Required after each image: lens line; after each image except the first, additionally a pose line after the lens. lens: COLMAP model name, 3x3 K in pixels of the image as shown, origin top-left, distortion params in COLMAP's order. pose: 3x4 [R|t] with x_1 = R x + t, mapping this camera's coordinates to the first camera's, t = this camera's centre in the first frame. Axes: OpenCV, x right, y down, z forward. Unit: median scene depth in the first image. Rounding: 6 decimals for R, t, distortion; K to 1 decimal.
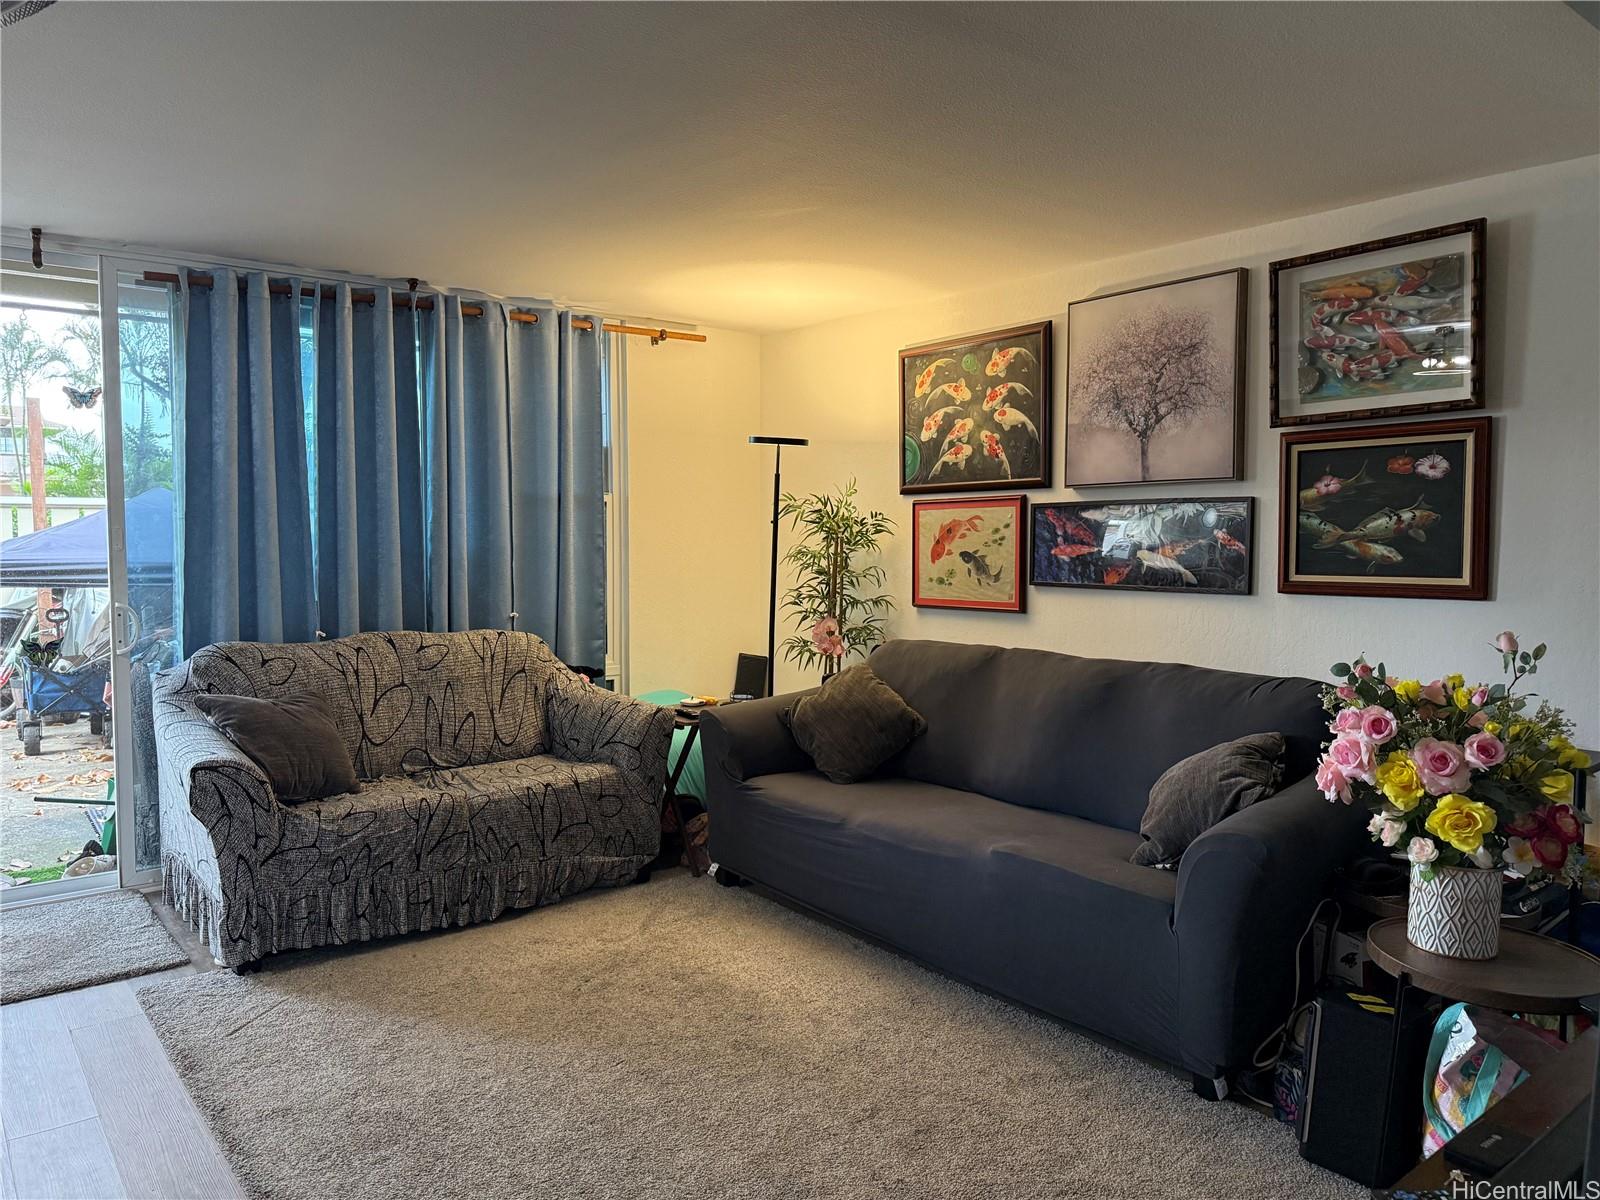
lens RADIAL K [[1098.7, 0, 806.3], [0, 1098.7, 601.8], [0, 0, 1]] dist [0.007333, -0.023249]
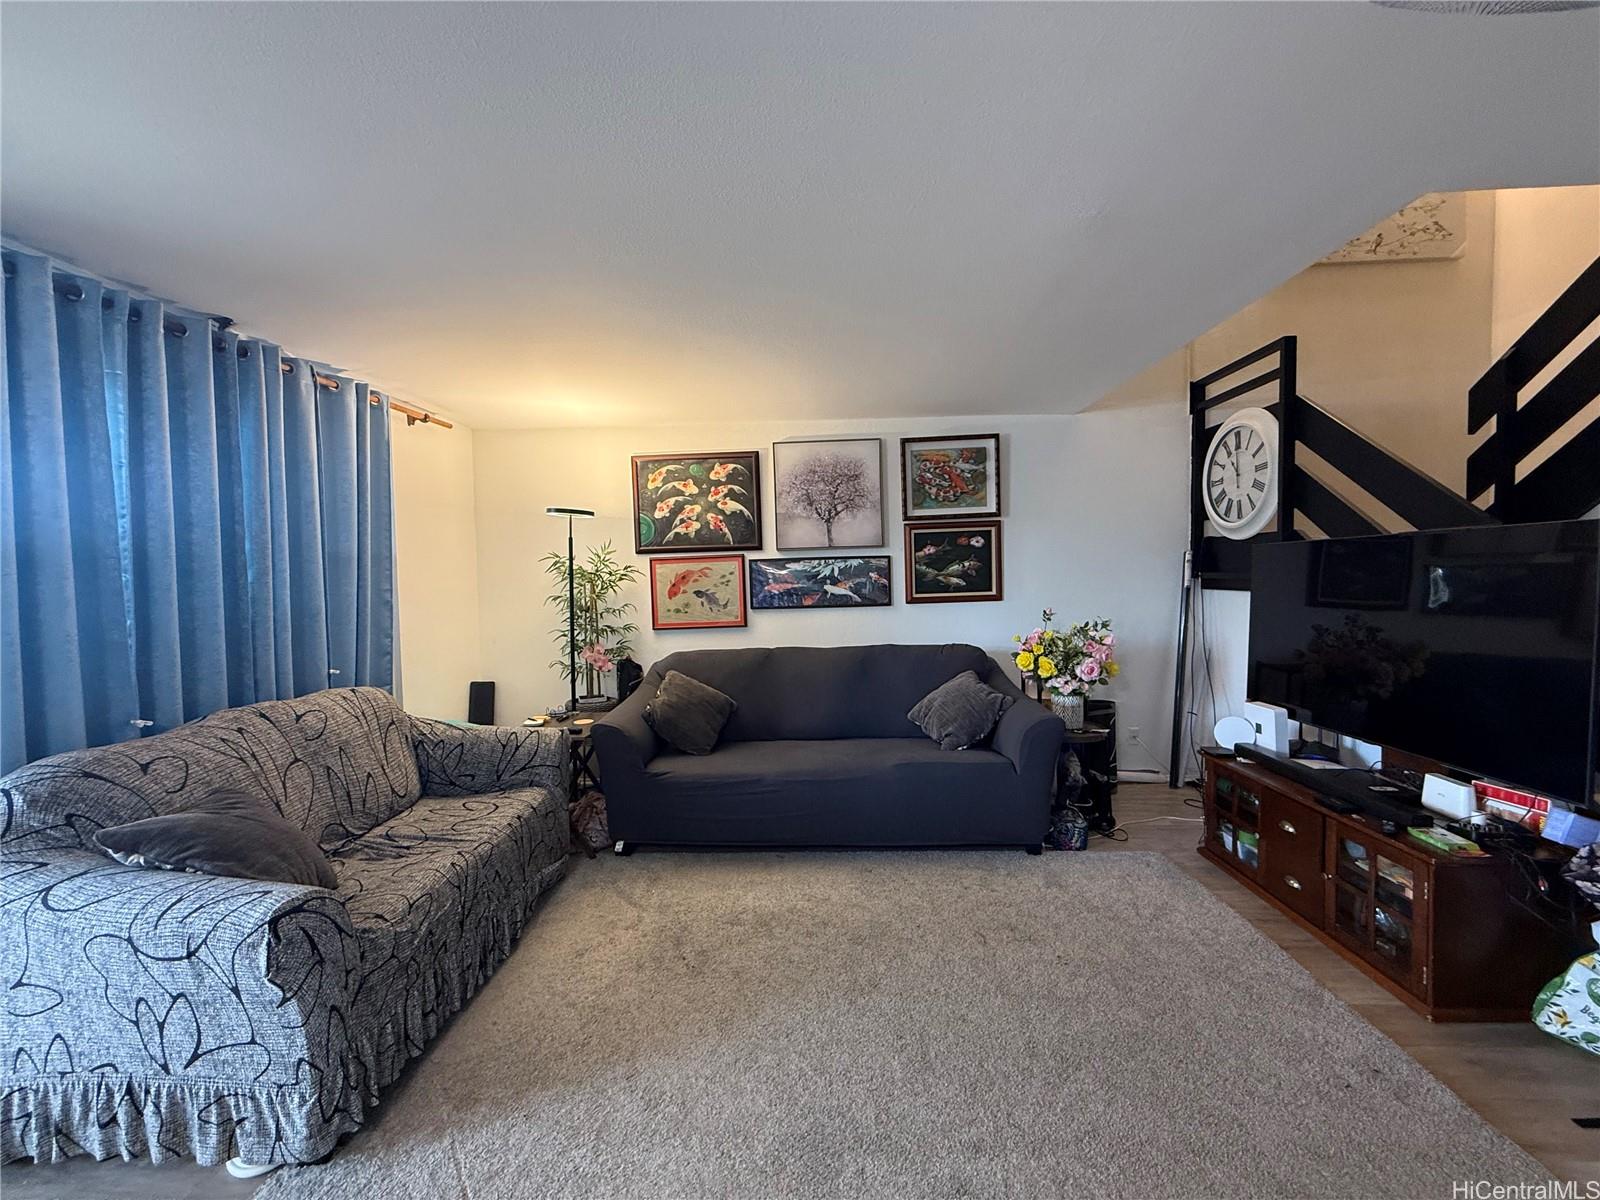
lens RADIAL K [[636.3, 0, 802.1], [0, 636.3, 587.6], [0, 0, 1]] dist [-0.014051, 0.000862]
pose [[0.655846, -0.037065, 0.753984, -0.486531], [0.071508, 0.997353, -0.013172, -0.030895], [-0.751500, 0.062555, 0.656761, 0.336027]]
